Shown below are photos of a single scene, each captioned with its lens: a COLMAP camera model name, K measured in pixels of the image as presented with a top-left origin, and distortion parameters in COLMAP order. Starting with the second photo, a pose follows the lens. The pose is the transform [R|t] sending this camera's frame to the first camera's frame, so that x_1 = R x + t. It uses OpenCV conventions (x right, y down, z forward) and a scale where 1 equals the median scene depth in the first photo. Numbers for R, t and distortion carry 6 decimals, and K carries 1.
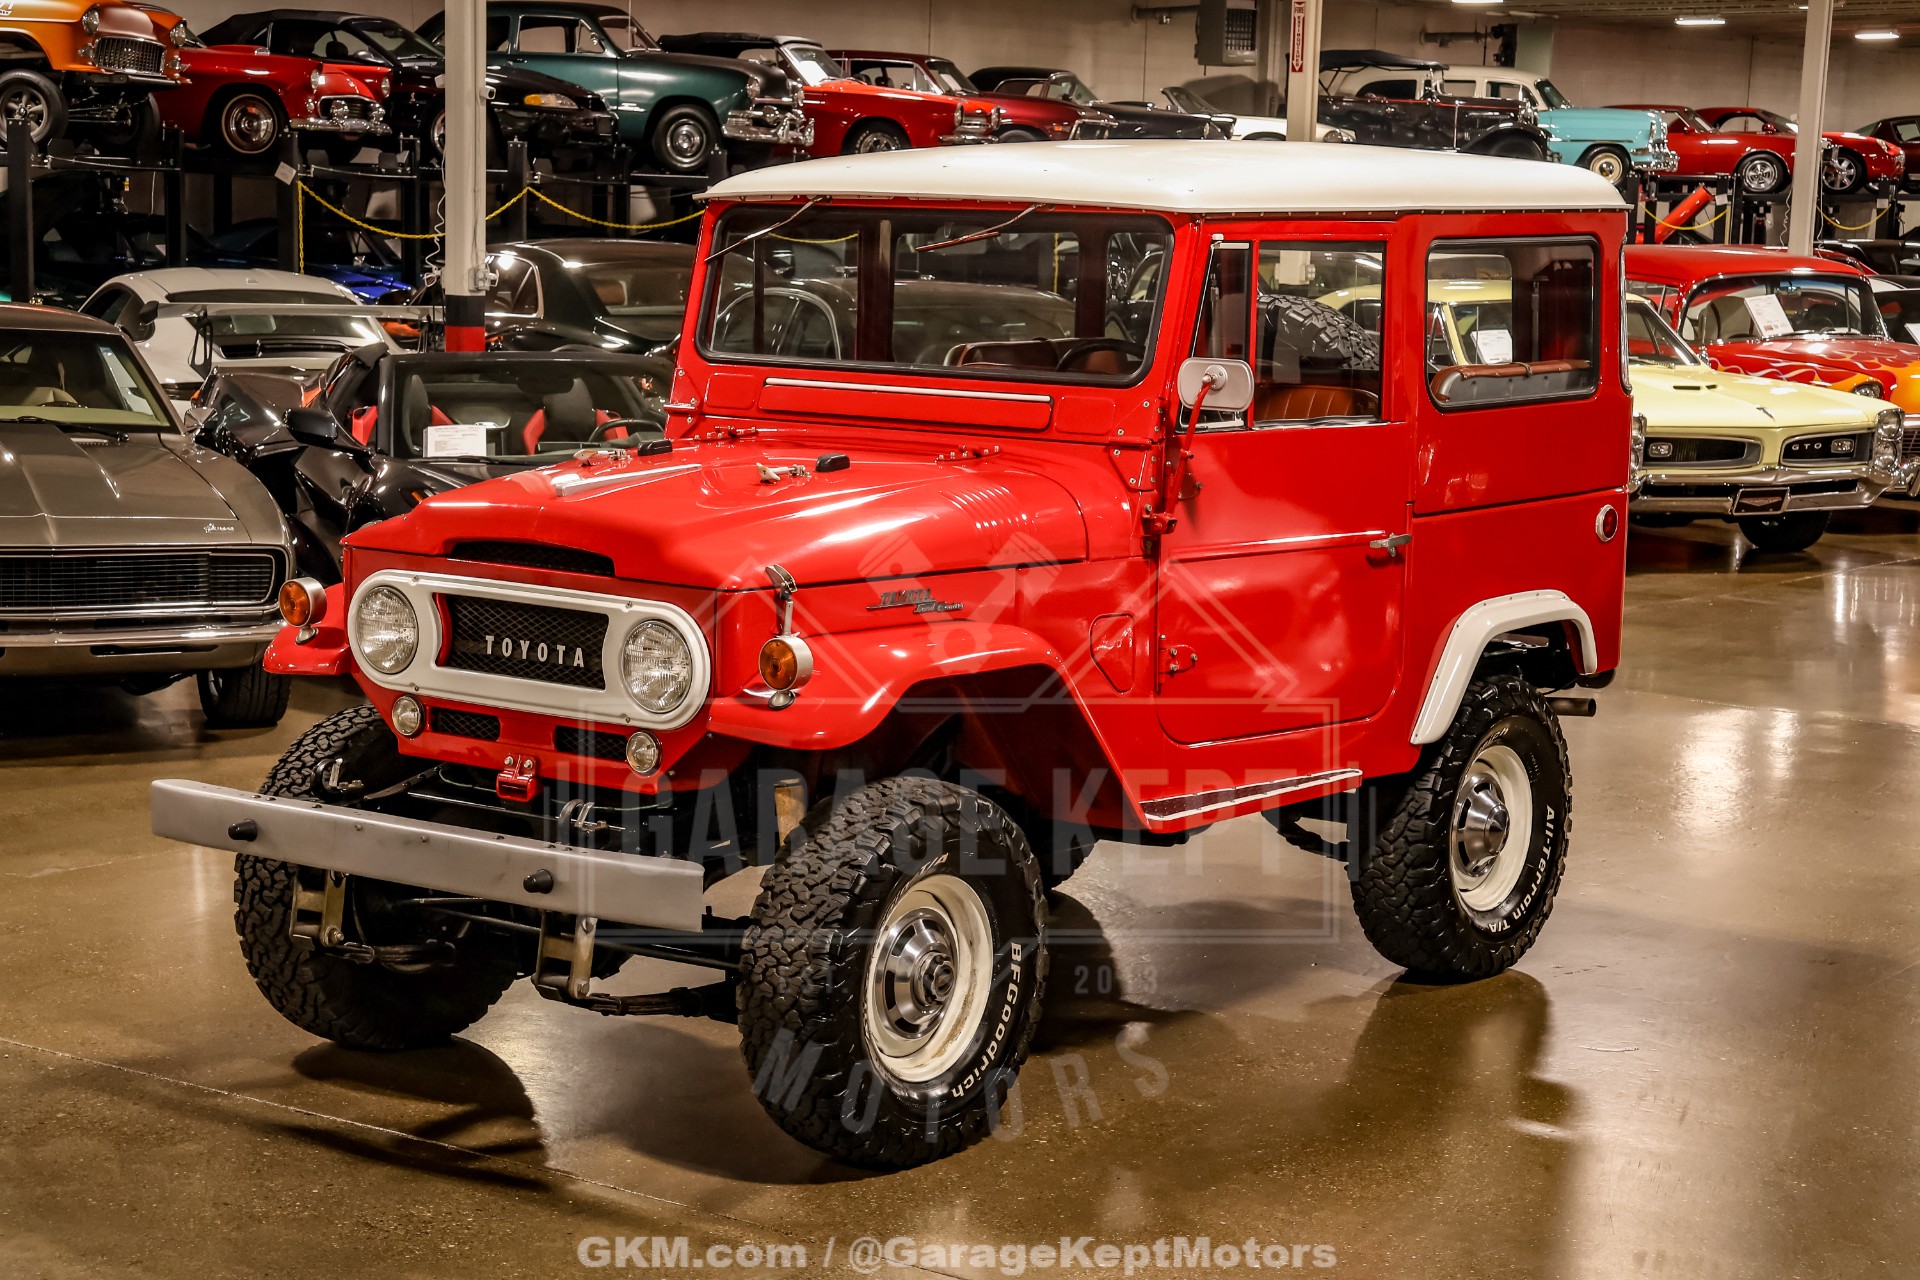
lens RADIAL K [[3763.0, 0, 956.1], [0, 3763.0, 649.9], [0, 0, 1]] dist [0.248509, 0.665138]
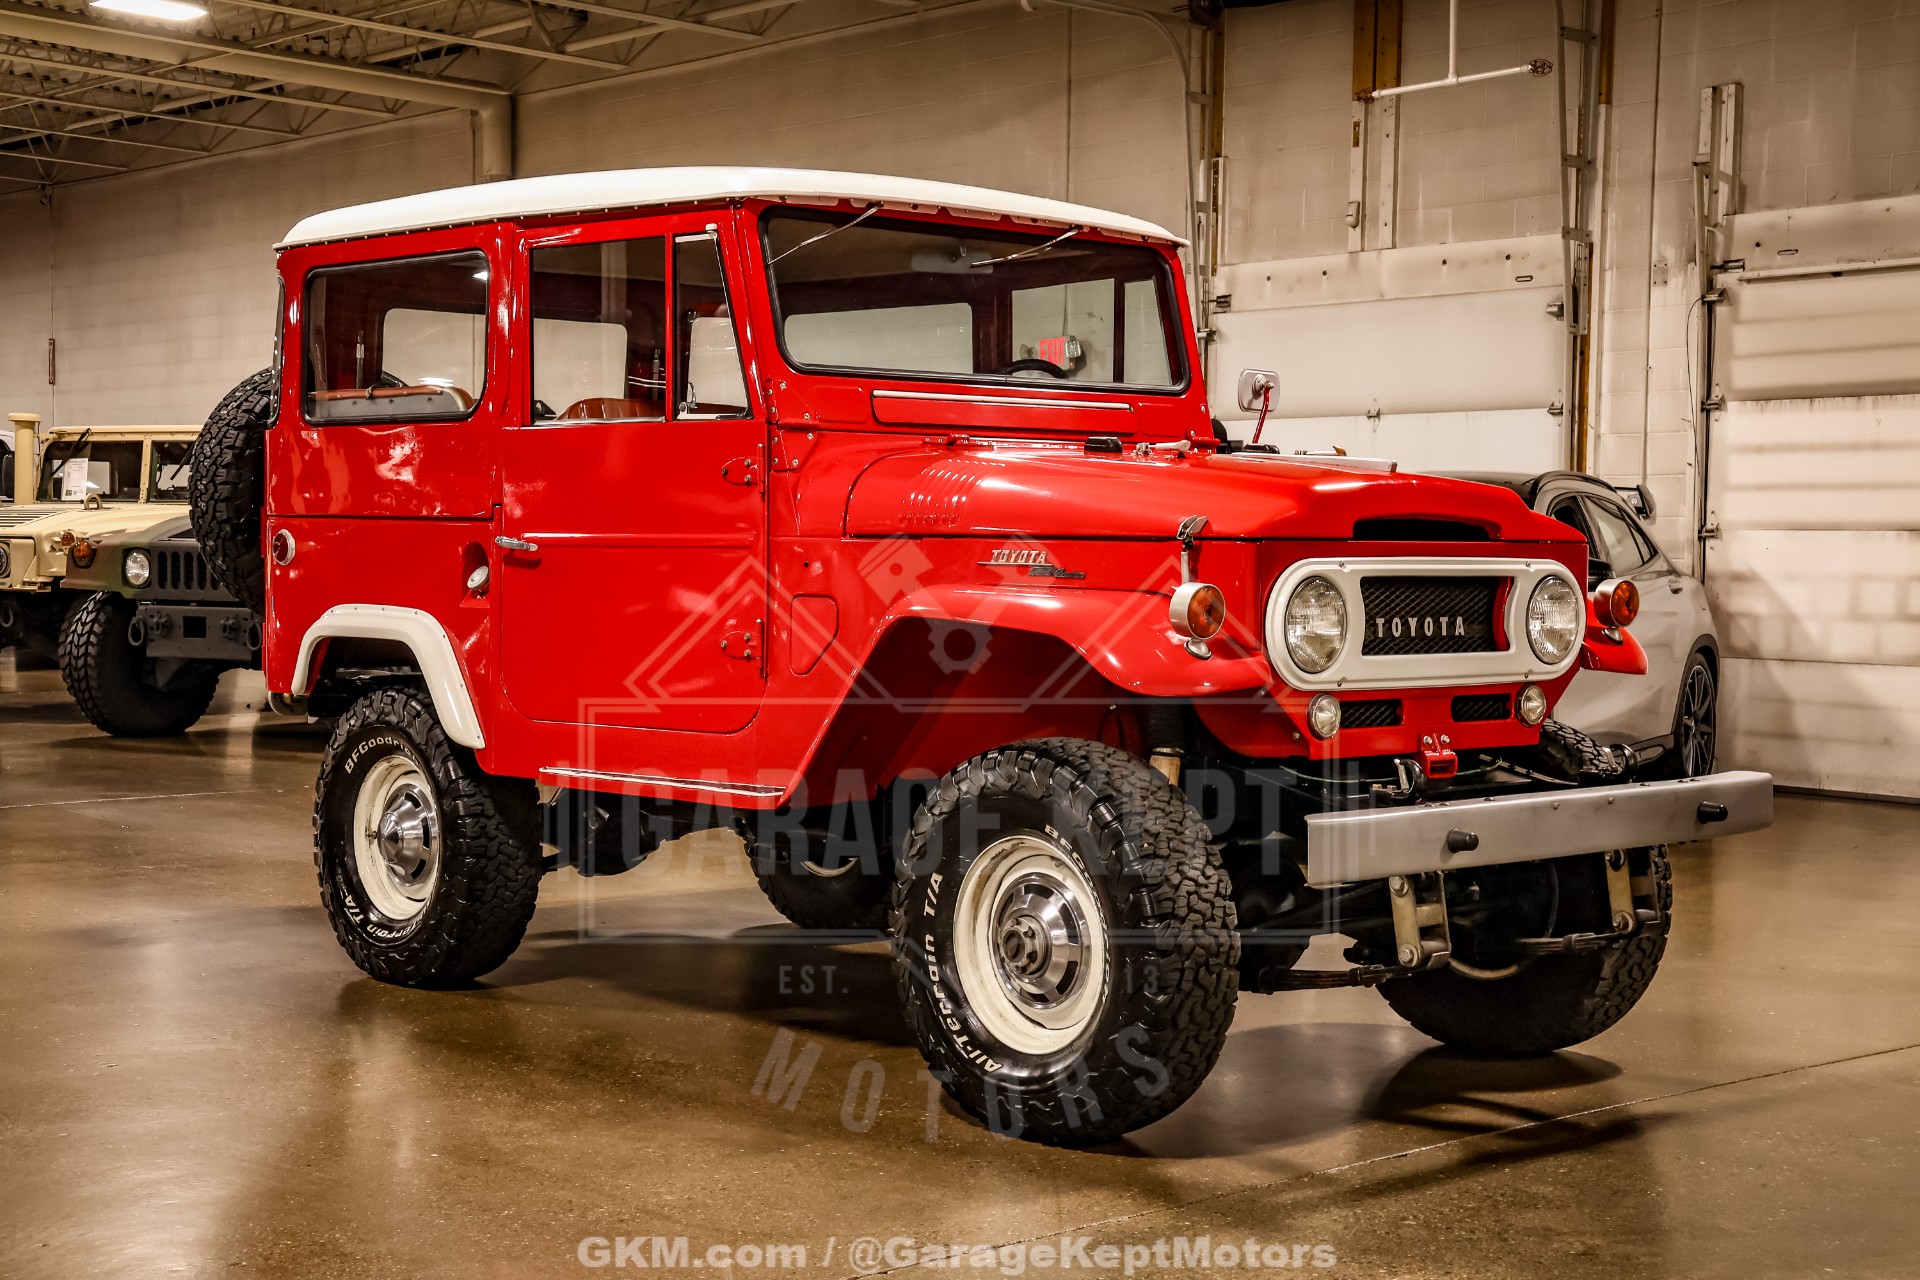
lens RADIAL K [[2793.2, 0, 945.6], [0, 2793.2, 645.1], [0, 0, 1]] dist [0.120747, 0.243206]
pose [[0.166389, -0.058979, 0.984295, -0.800635], [0.122420, 0.991722, 0.038730, -0.036125], [-0.978431, 0.114053, 0.172232, 0.933810]]
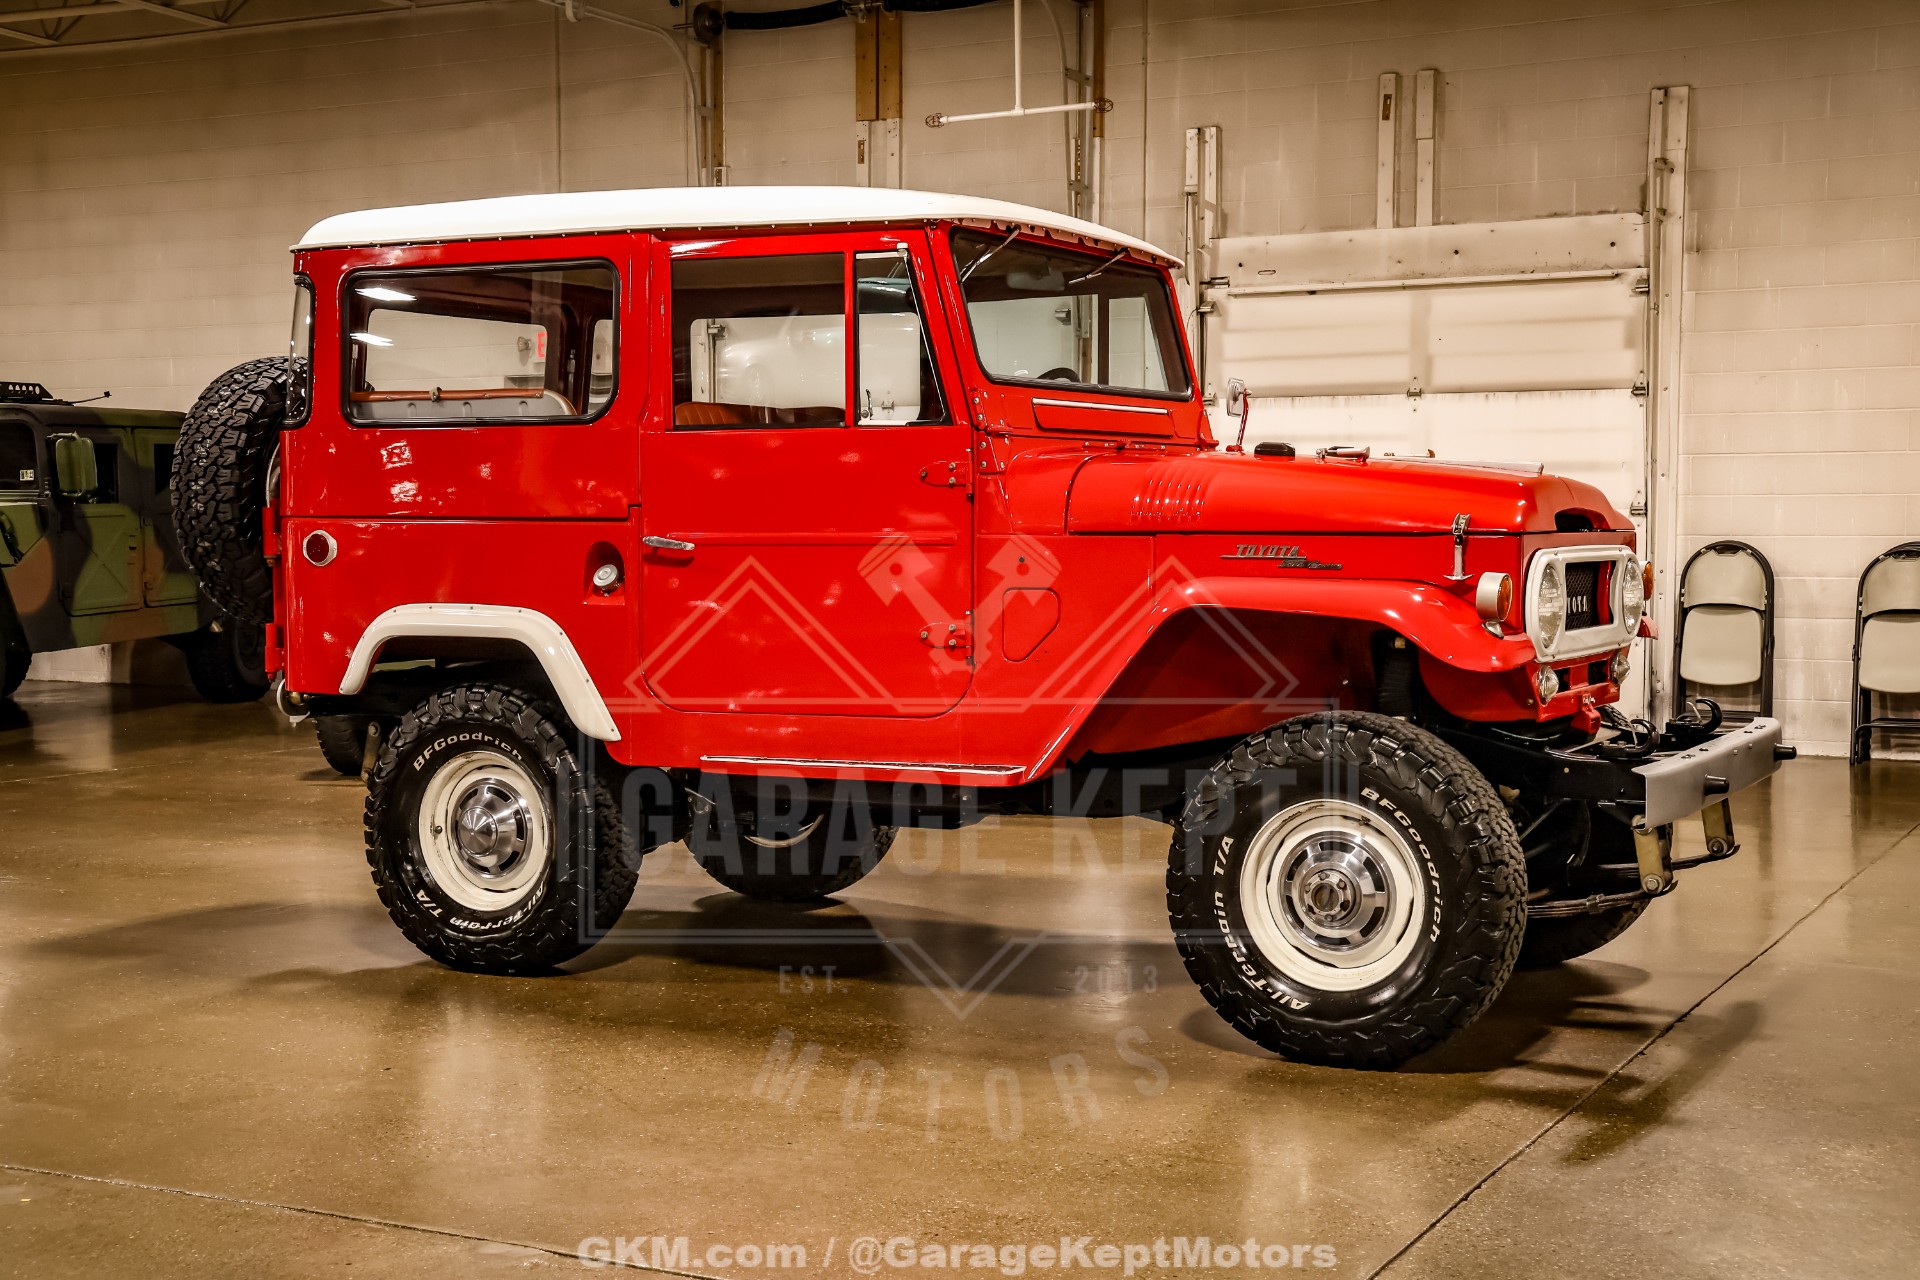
lens RADIAL K [[2604.7, 0, 966.5], [0, 2604.7, 636.6], [0, 0, 1]] dist [0.079157, 0.186992]
pose [[-0.182608, -0.069514, 0.980725, -0.810958], [0.124518, 0.987830, 0.093203, -0.082409], [-0.975269, 0.139138, -0.171730, 1.237436]]
